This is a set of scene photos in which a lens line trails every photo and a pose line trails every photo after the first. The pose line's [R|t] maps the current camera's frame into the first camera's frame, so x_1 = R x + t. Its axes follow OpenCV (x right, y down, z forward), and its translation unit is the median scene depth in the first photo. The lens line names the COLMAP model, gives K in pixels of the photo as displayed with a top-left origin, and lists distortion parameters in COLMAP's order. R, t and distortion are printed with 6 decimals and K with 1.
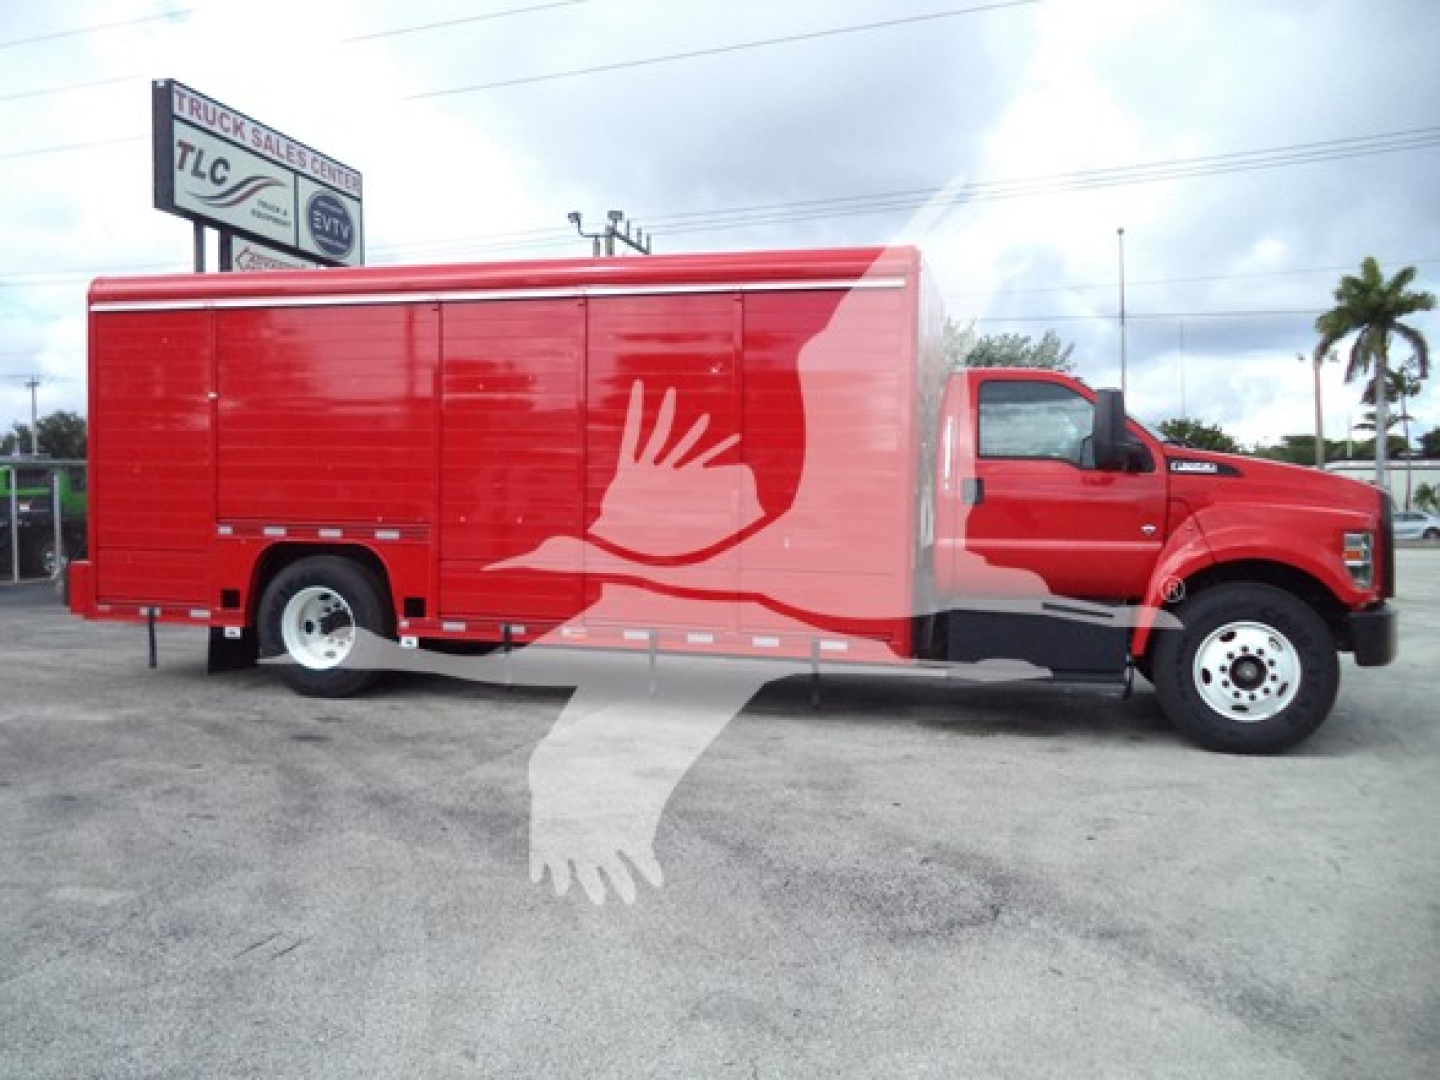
lens RADIAL K [[1173.4, 0, 720.0], [0, 1173.4, 540.0], [0, 0, 1]] dist [-0.023645, -0.003858]
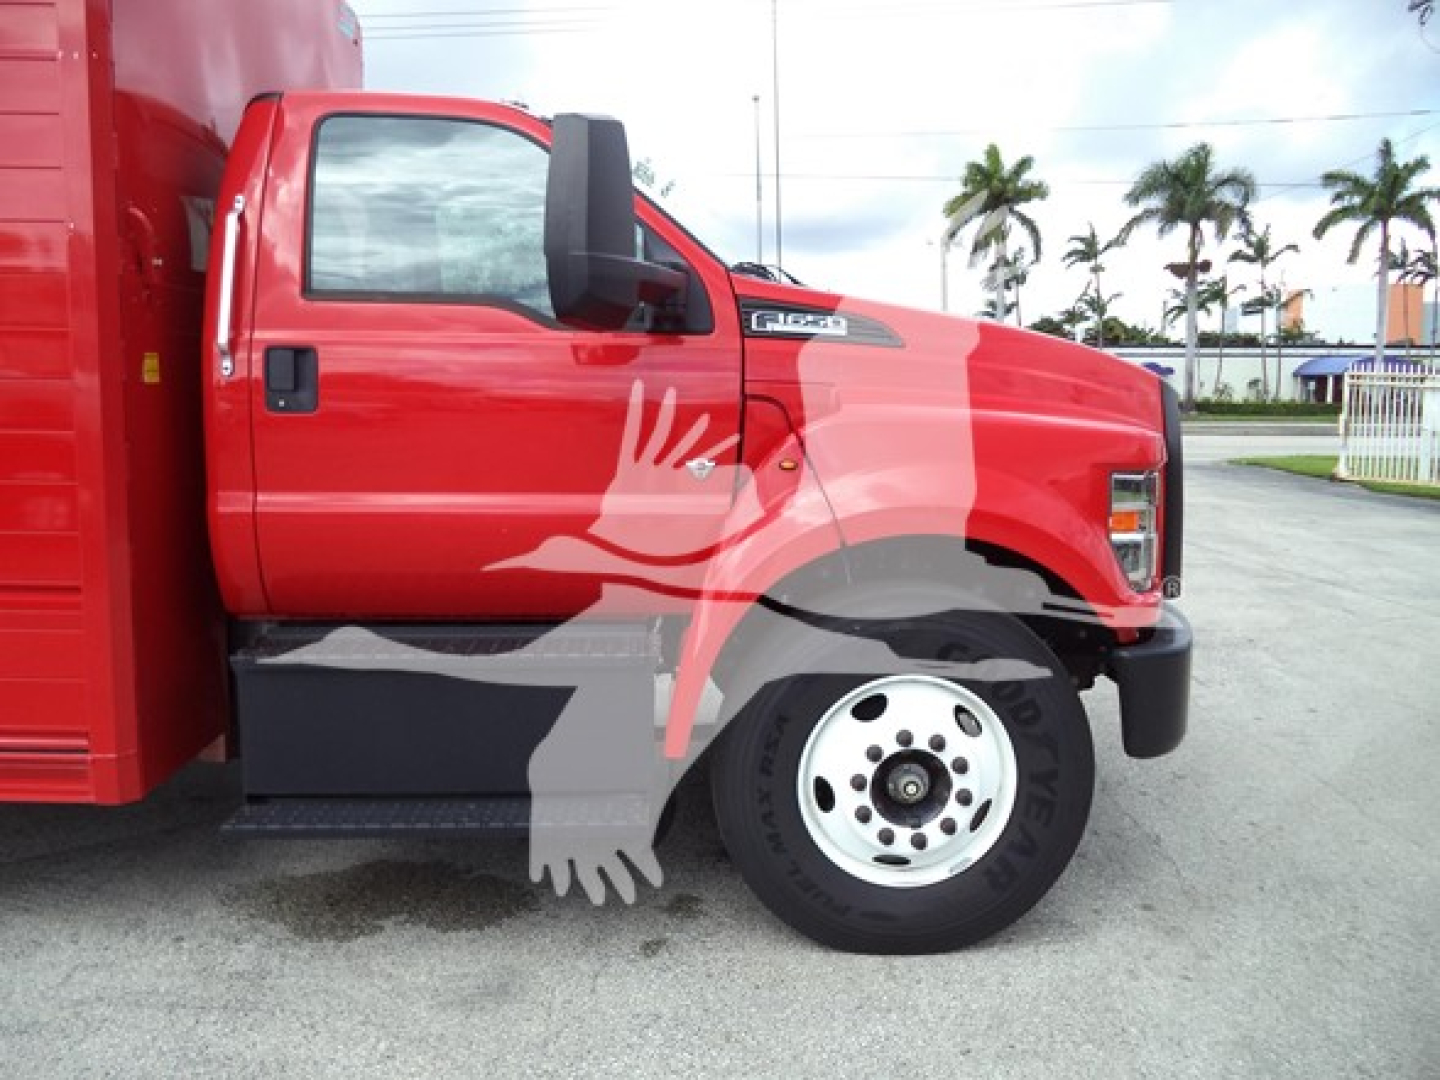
lens RADIAL K [[1173.4, 0, 720.0], [0, 1173.4, 540.0], [0, 0, 1]] dist [-0.023645, -0.003858]
pose [[0.957382, -0.033629, 0.286861, 0.206351], [0.005229, 0.995054, 0.099198, -0.020861], [-0.288778, -0.093470, 0.952822, 0.483787]]
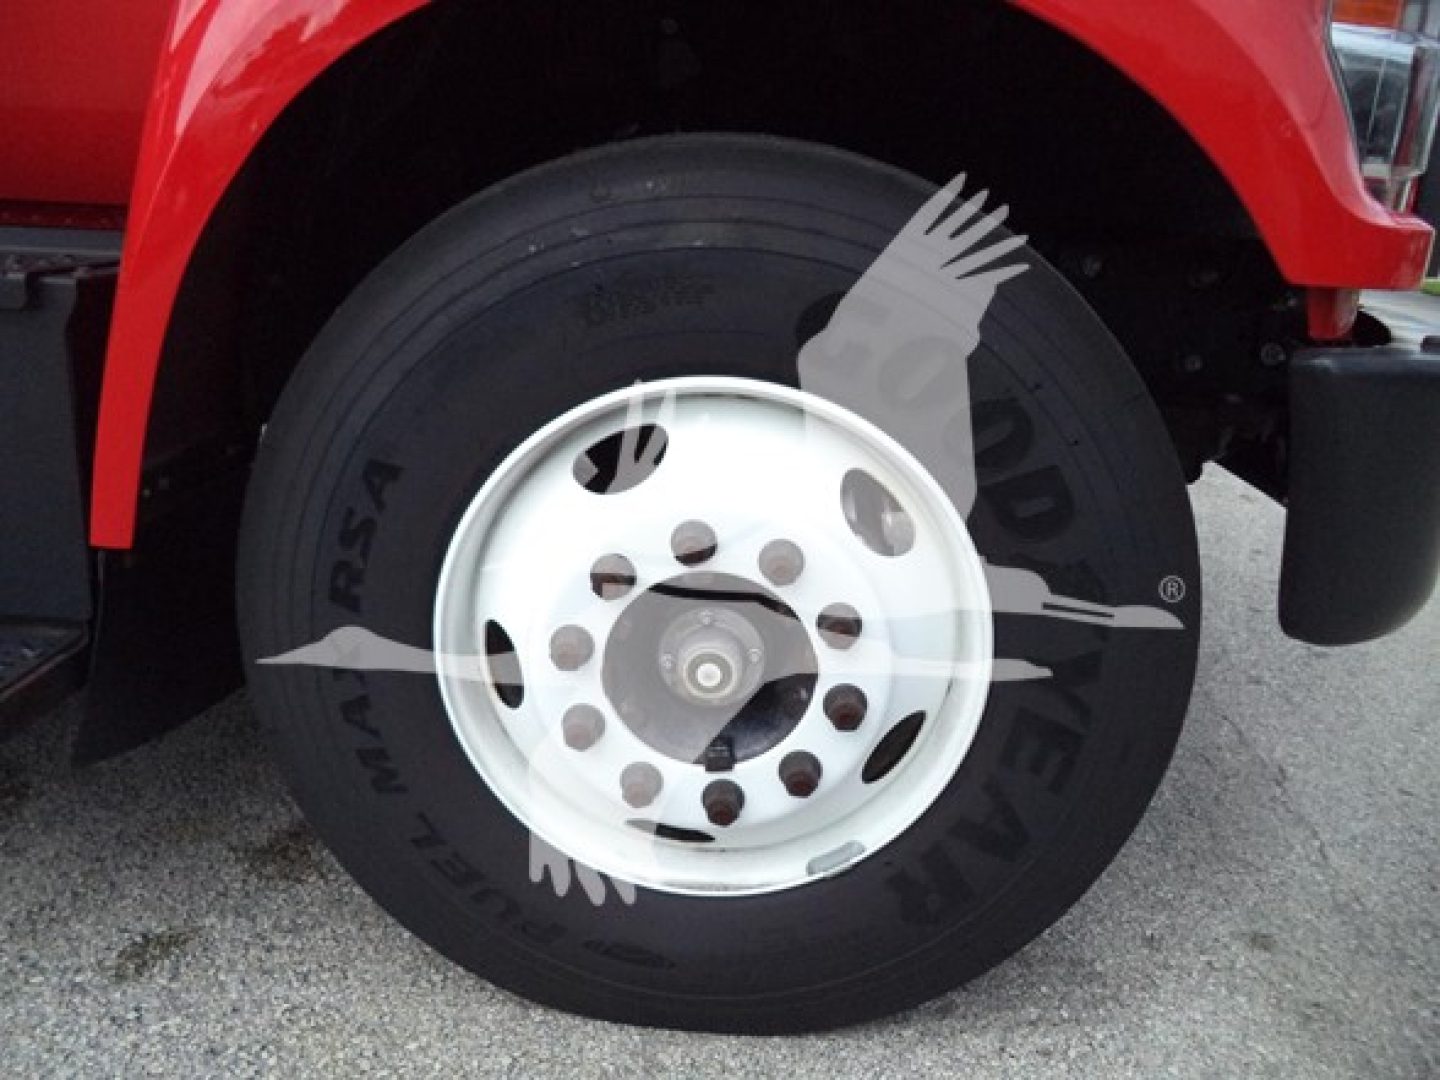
lens RADIAL K [[1108.2, 0, 720.0], [0, 1108.2, 540.0], [0, 0, 1]] dist [-0.034046, -0.006770]
pose [[0.977896, -0.006308, 0.208996, 0.337521], [-0.049740, 0.963832, 0.261826, 0.041534], [-0.203089, -0.266434, 0.942214, 0.683176]]
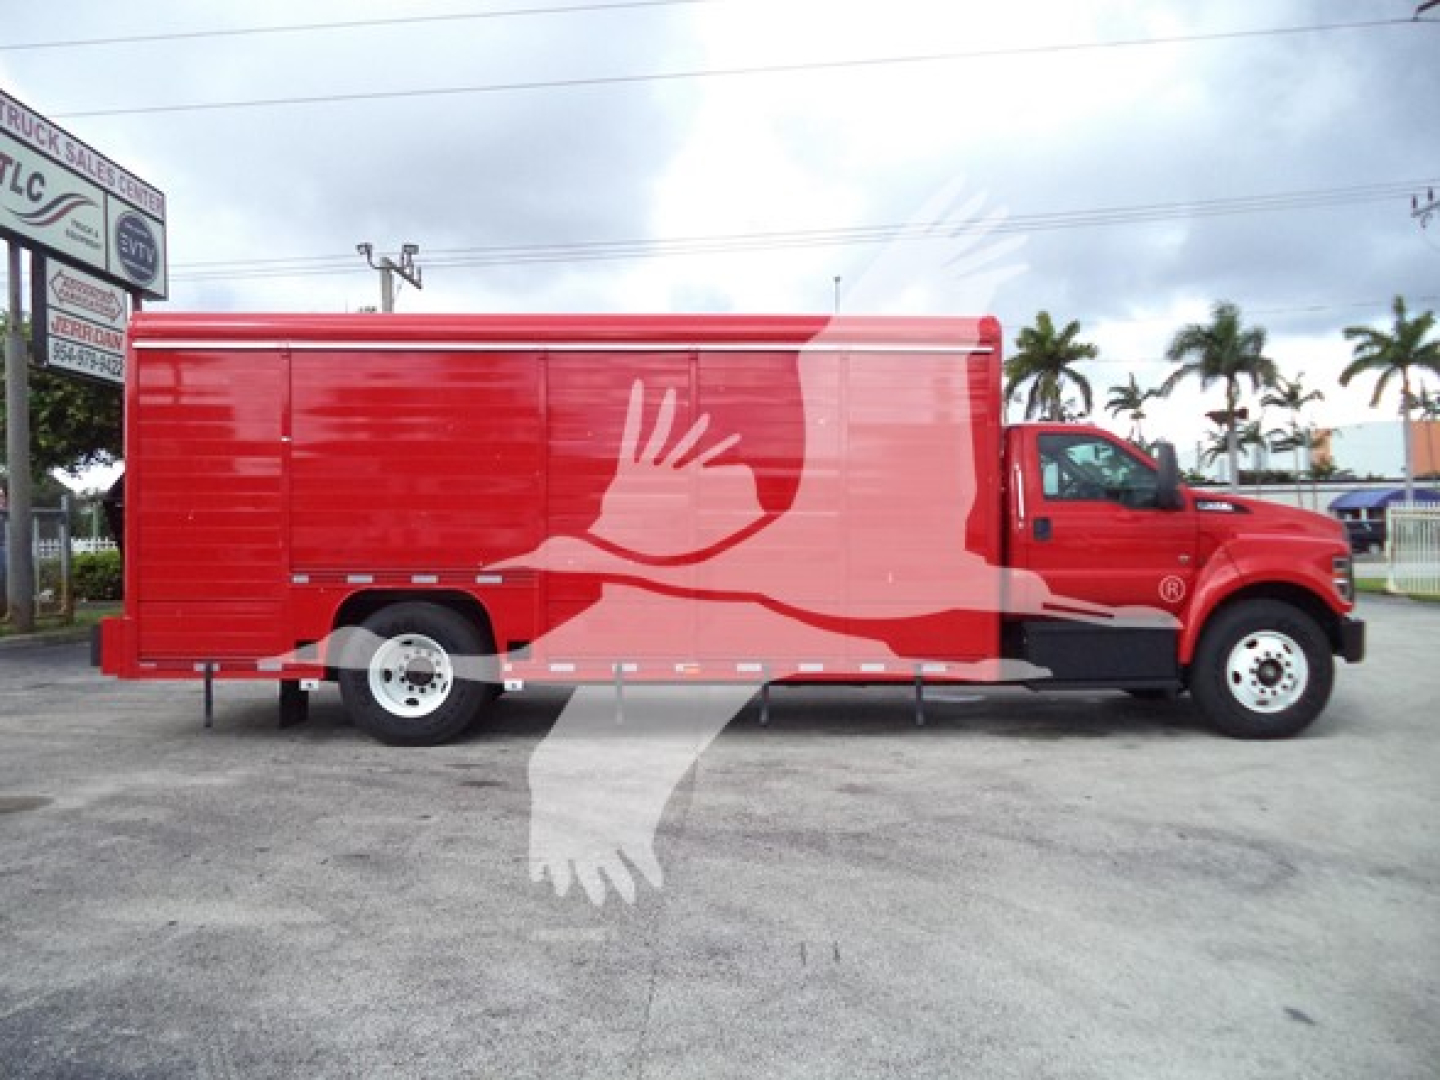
lens RADIAL K [[1173.4, 0, 720.0], [0, 1173.4, 540.0], [0, 0, 1]] dist [-0.023645, -0.003858]
pose [[0.963713, -0.017684, 0.266355, -0.345319], [0.024984, 0.999399, -0.024043, -0.008922], [-0.265770, 0.029825, 0.963575, -0.026460]]
